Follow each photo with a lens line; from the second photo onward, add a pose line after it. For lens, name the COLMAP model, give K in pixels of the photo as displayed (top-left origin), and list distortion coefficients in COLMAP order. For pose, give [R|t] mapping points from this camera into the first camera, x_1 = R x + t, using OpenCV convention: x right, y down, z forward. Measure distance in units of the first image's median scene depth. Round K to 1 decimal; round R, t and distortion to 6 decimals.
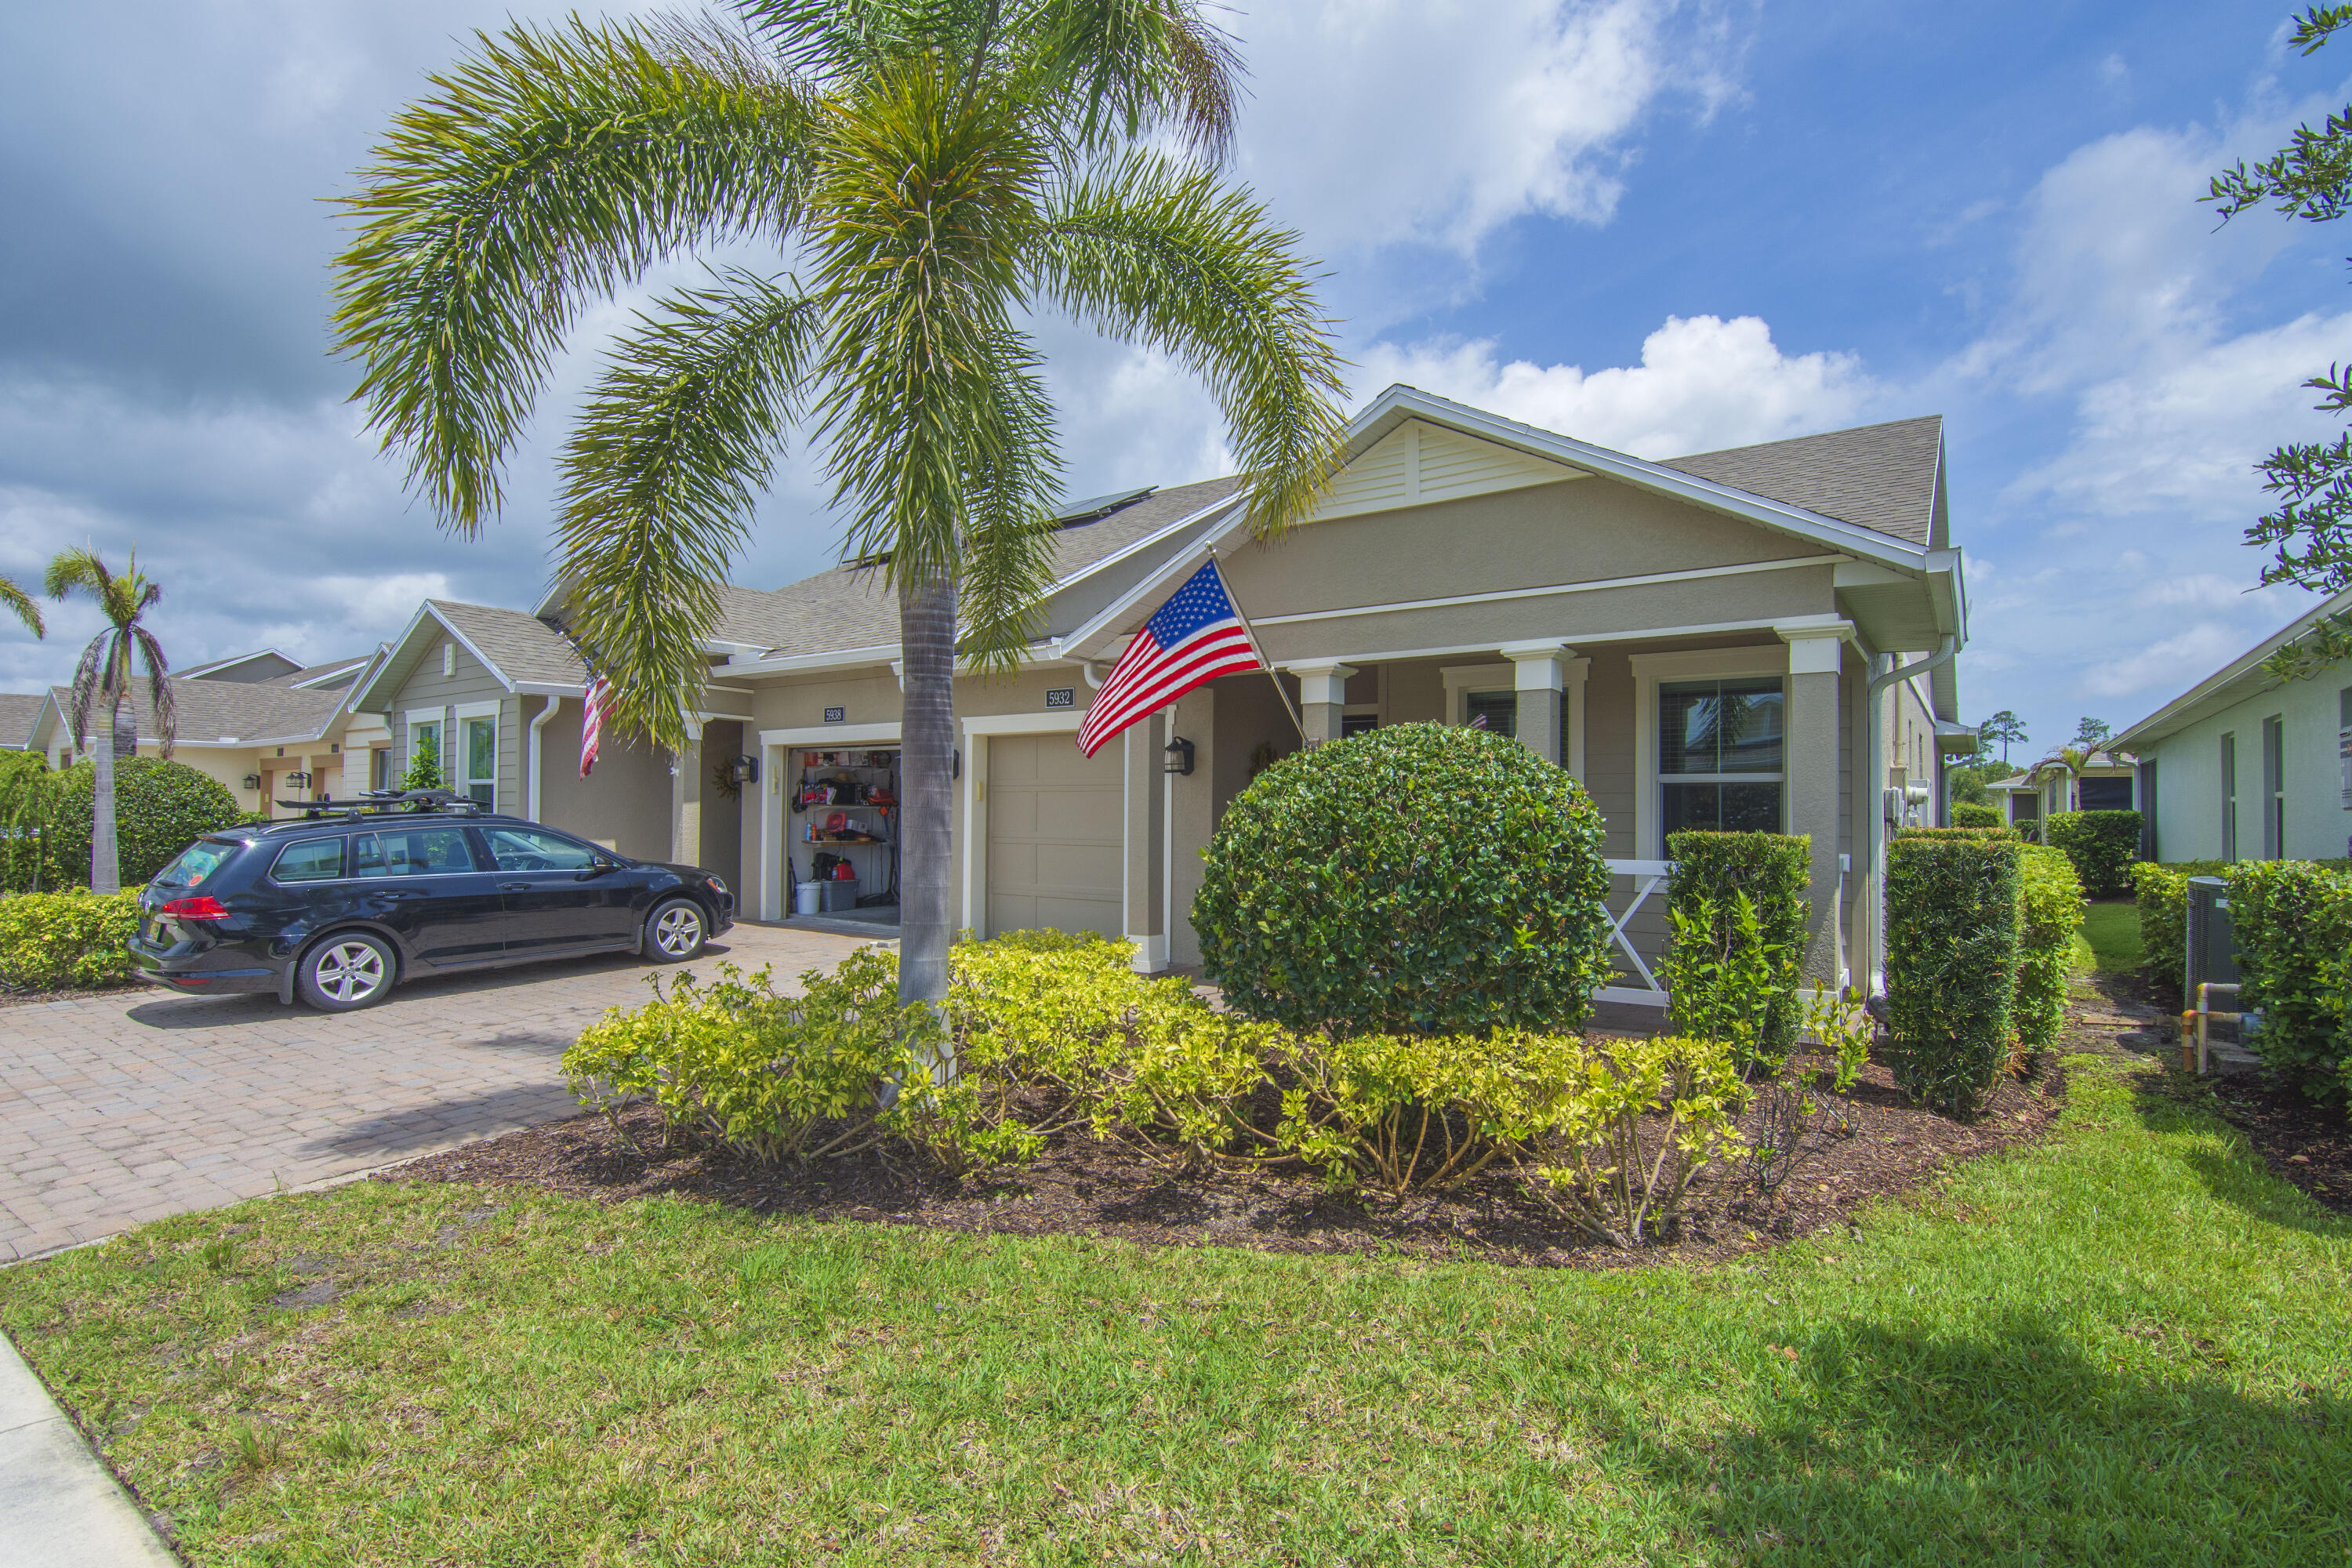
lens RADIAL K [[1140.2, 0, 1169.7], [0, 1140.2, 795.2], [0, 0, 1]] dist [-0.012469, -0.000072]
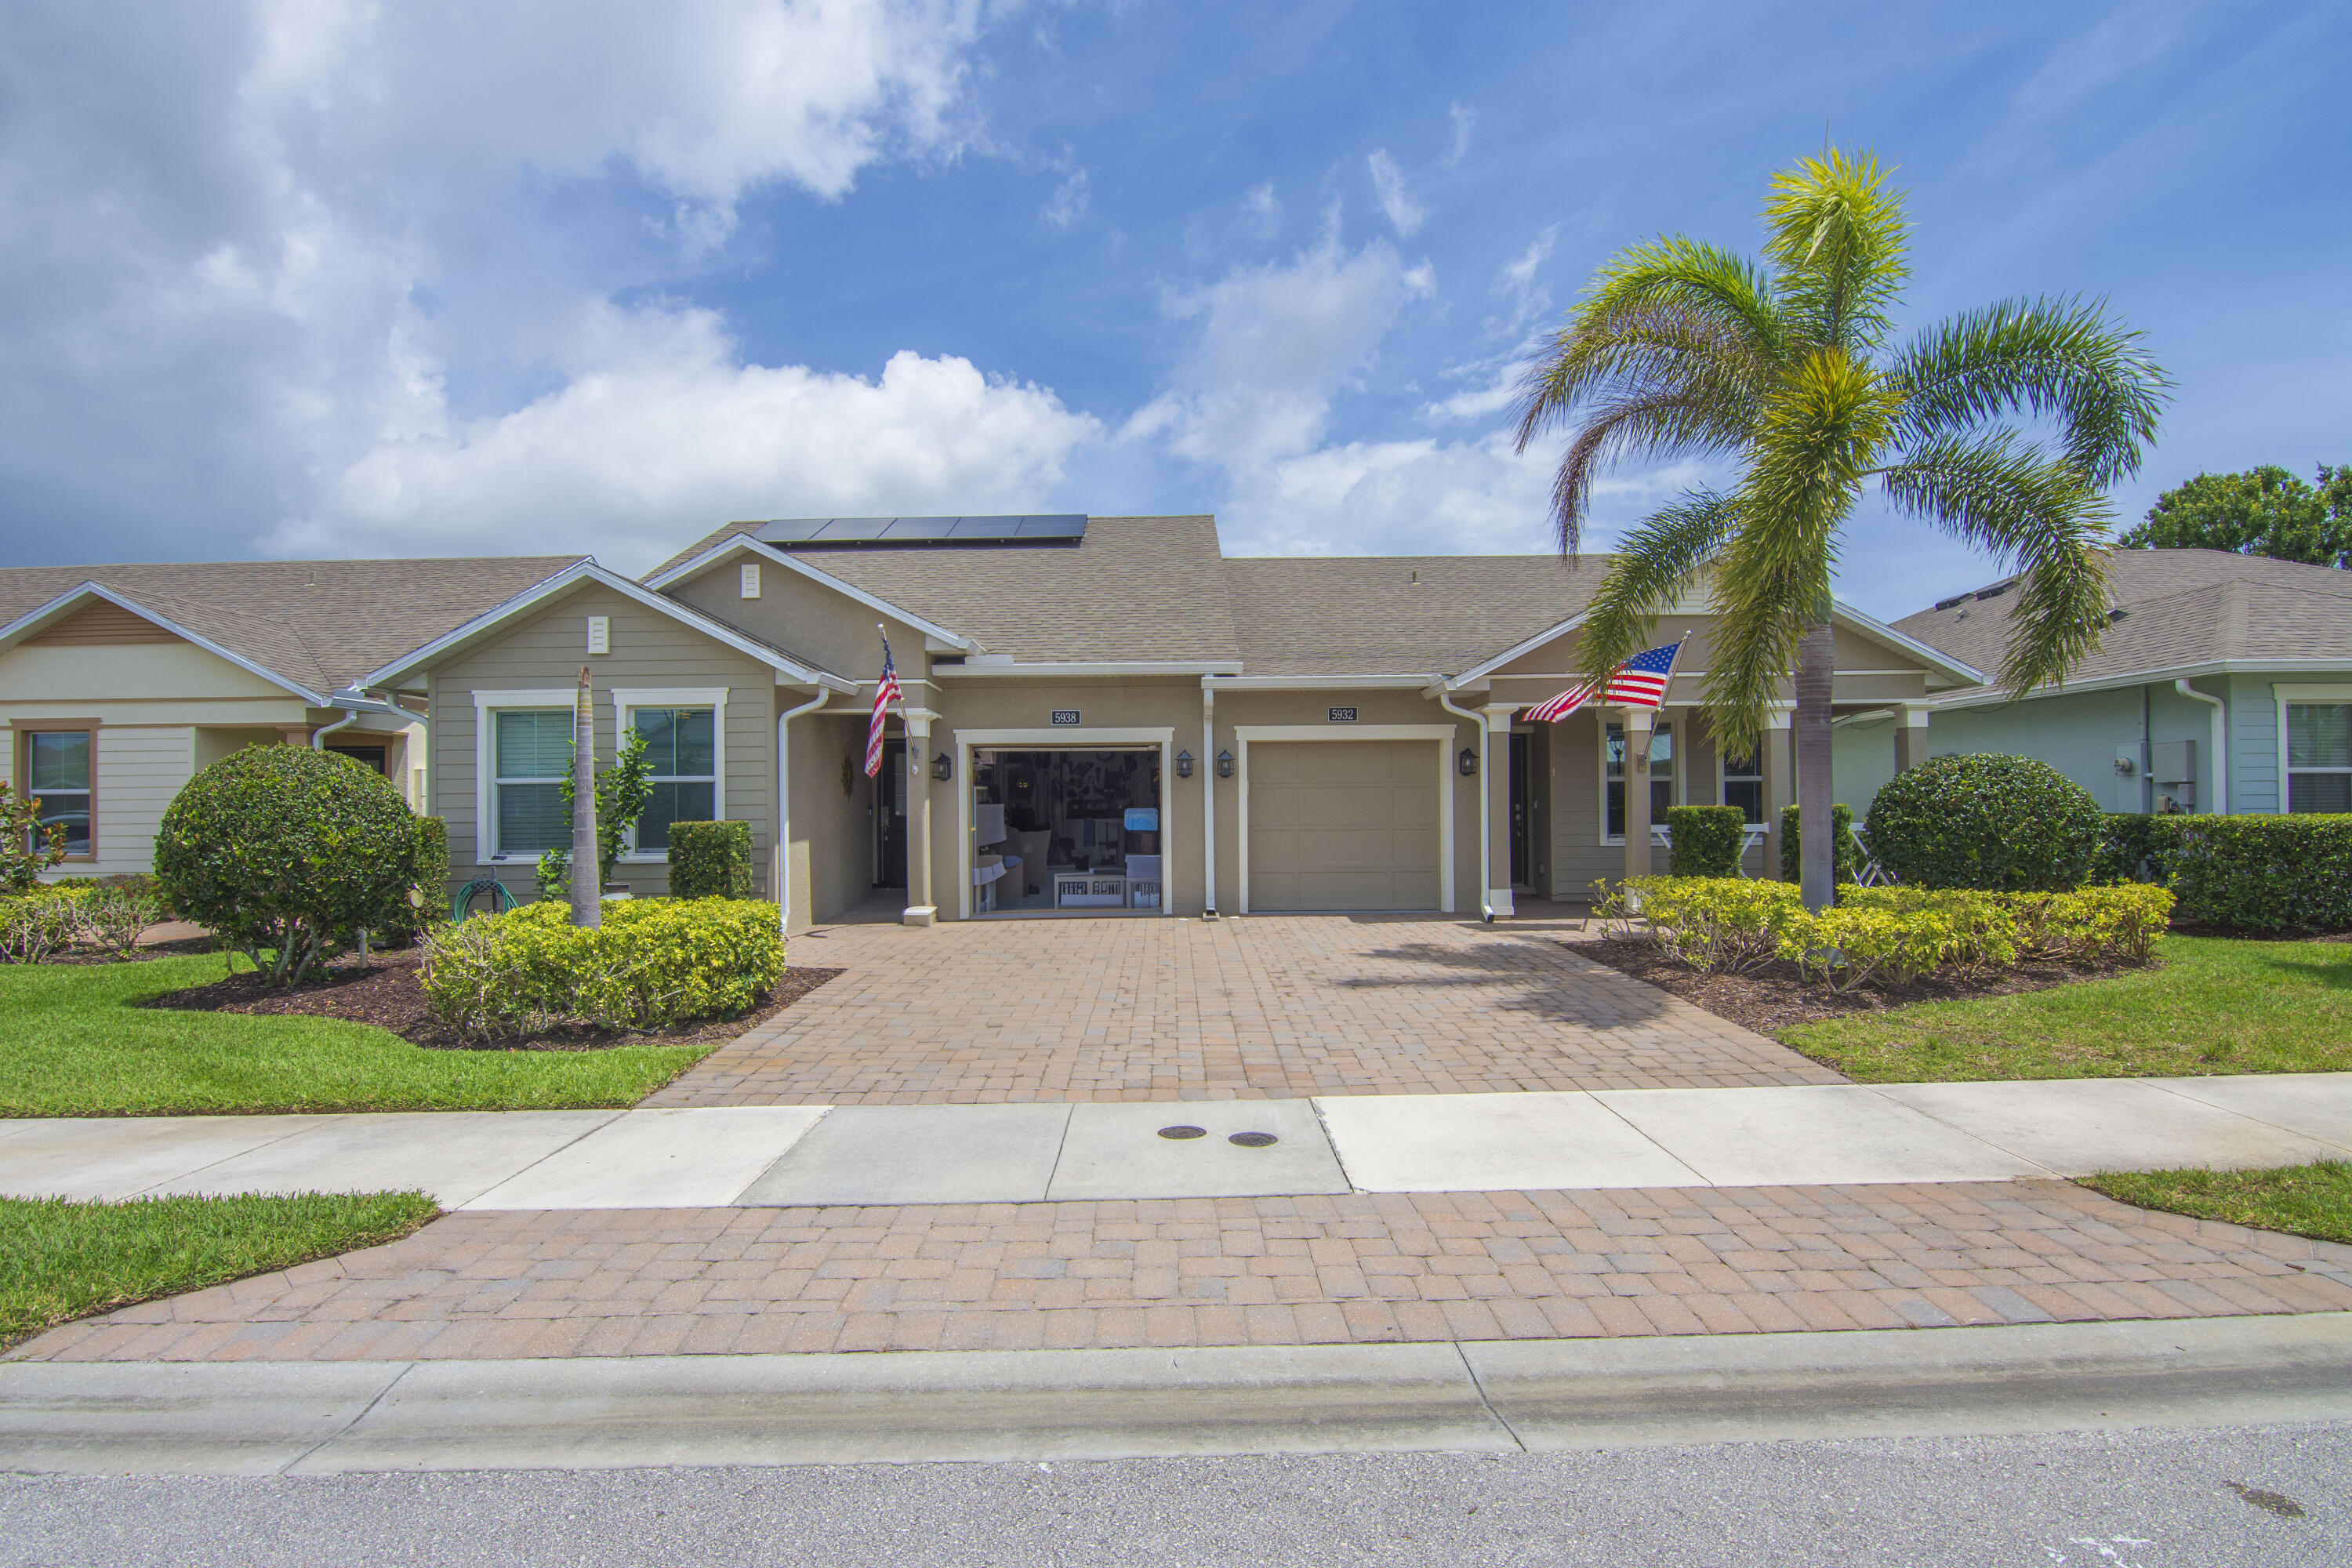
lens RADIAL K [[1140.2, 0, 1169.7], [0, 1140.2, 795.2], [0, 0, 1]] dist [-0.012469, -0.000072]
pose [[0.807924, -0.006350, 0.589252, -0.927898], [0.005312, 0.999980, 0.003493, -0.000921], [-0.589262, 0.000308, 0.807942, 0.079738]]
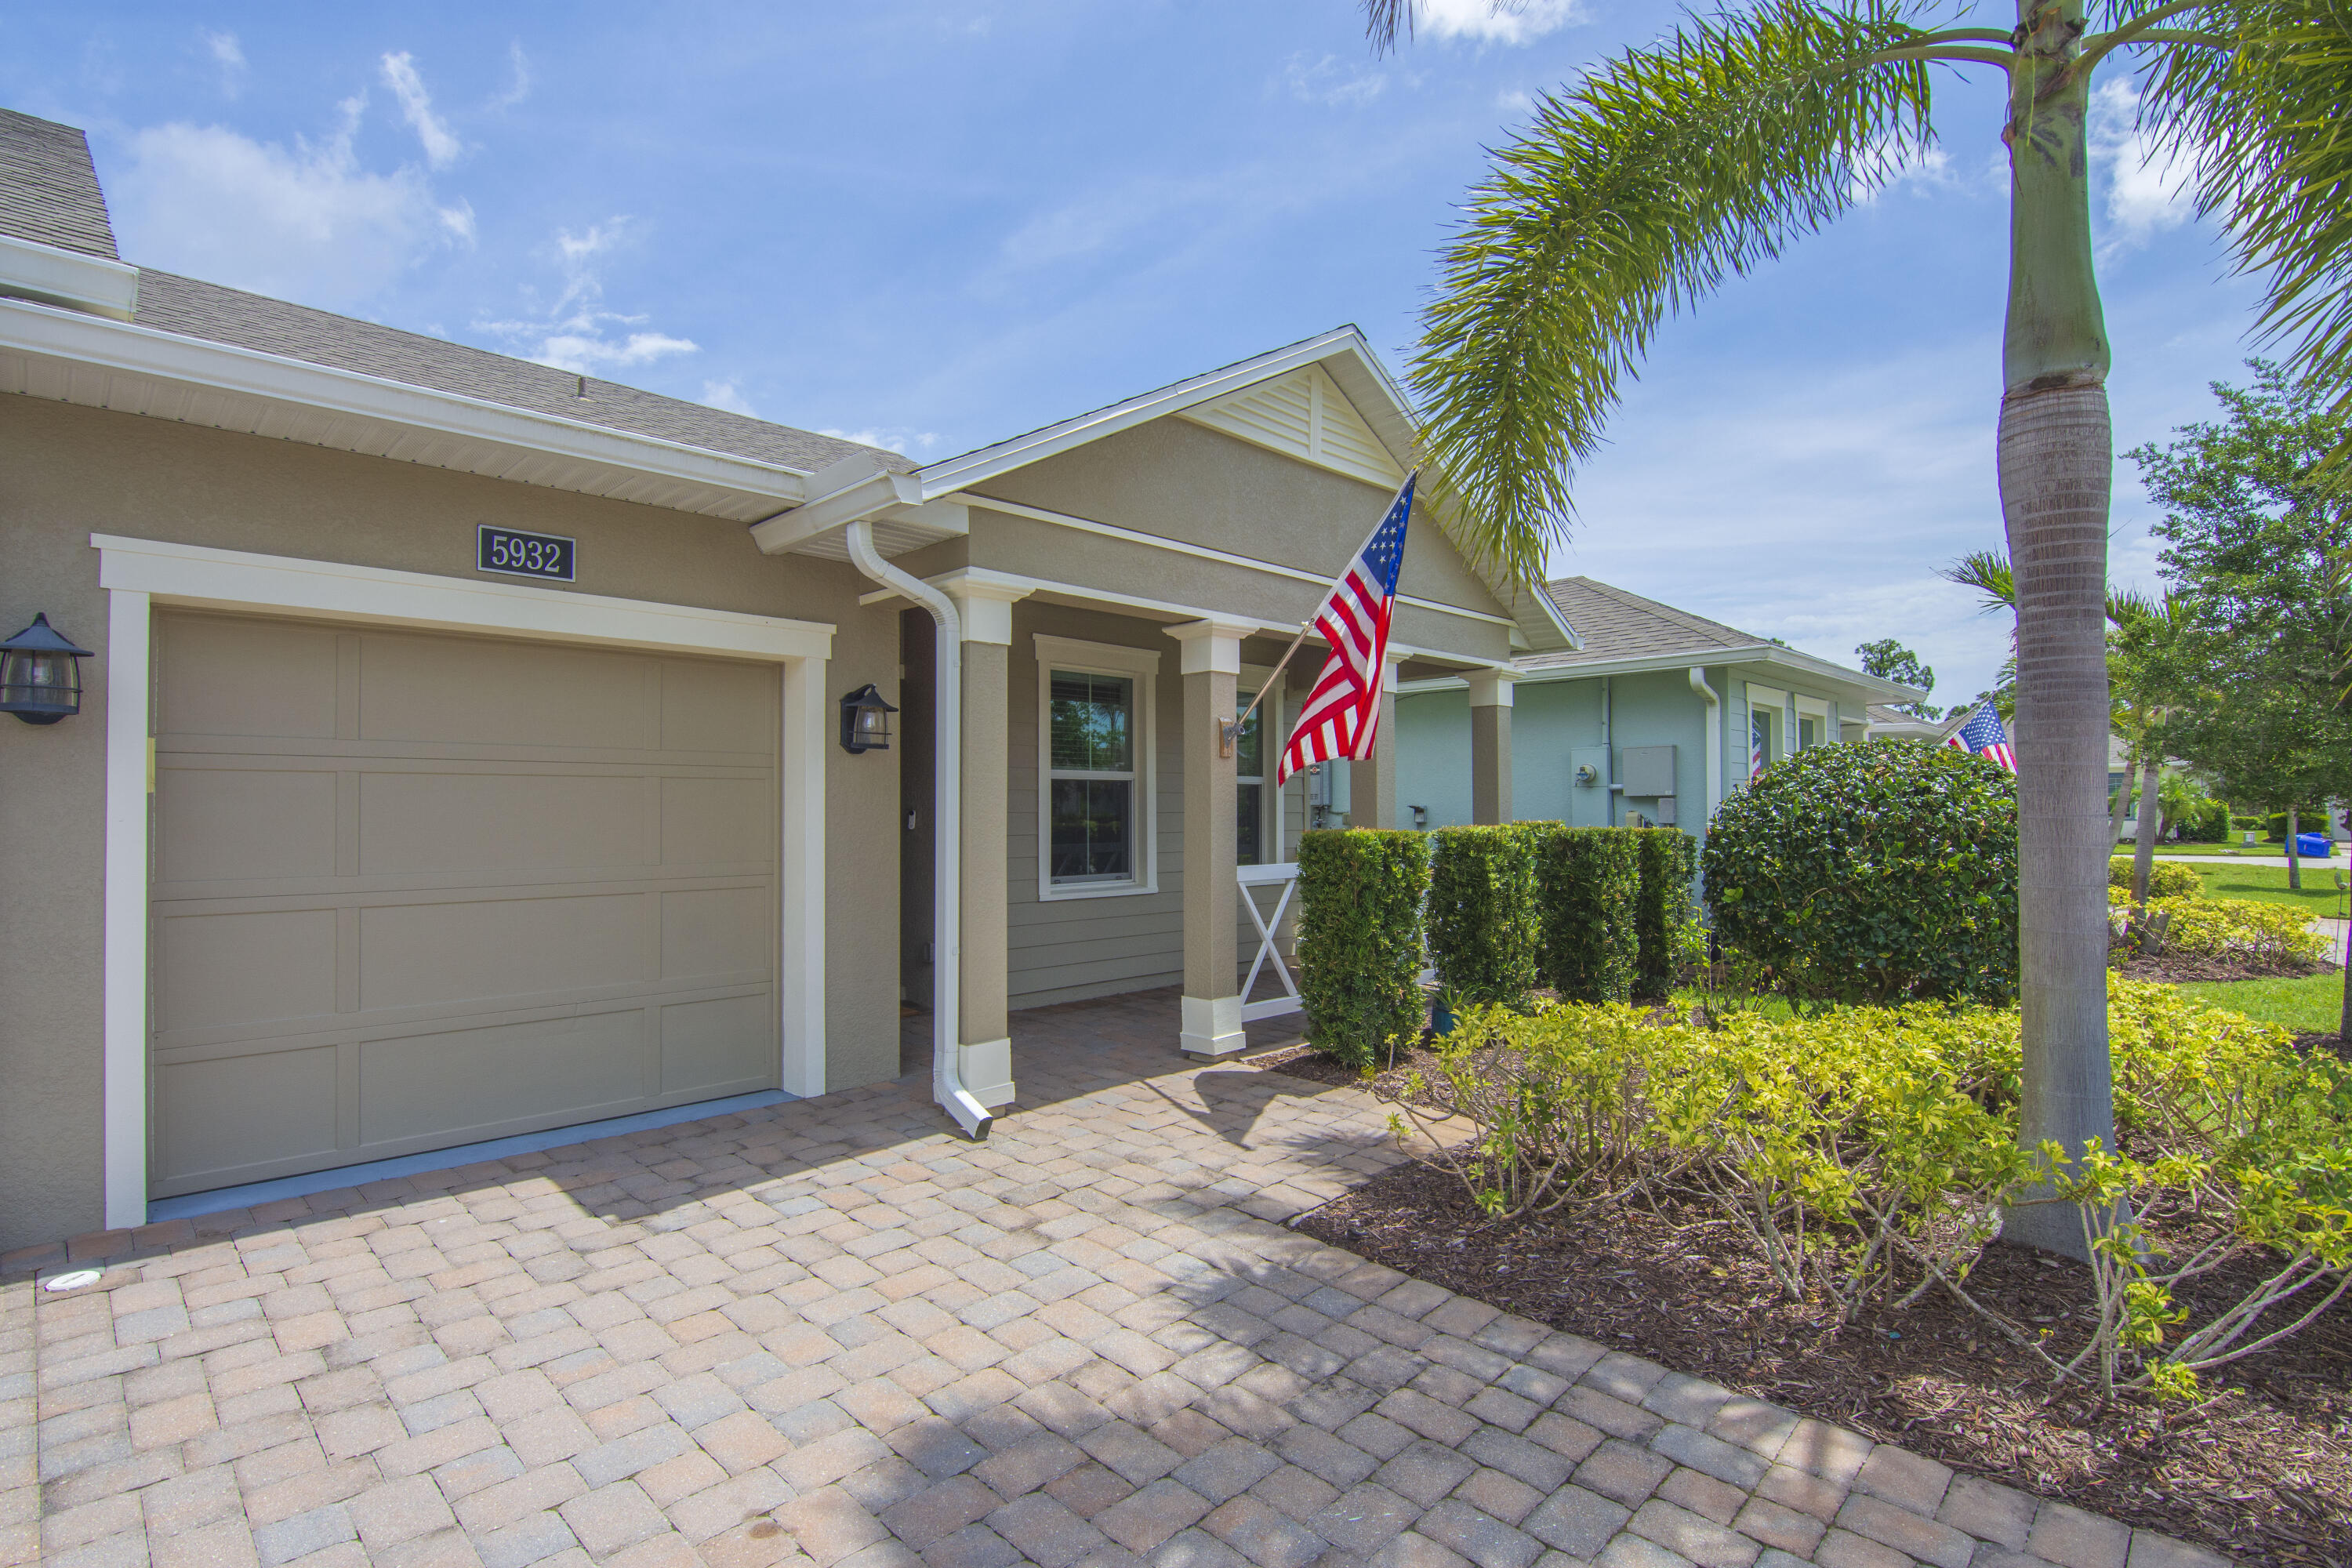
lens RADIAL K [[1150.2, 0, 1164.0], [0, 1150.2, 792.5], [0, 0, 1]] dist [-0.004815, -0.001376]
pose [[0.171385, 0.006130, 0.985185, -0.442877], [-0.012369, 0.999915, -0.004070, 0.001637], [-0.985126, -0.011489, 0.171447, 0.639123]]
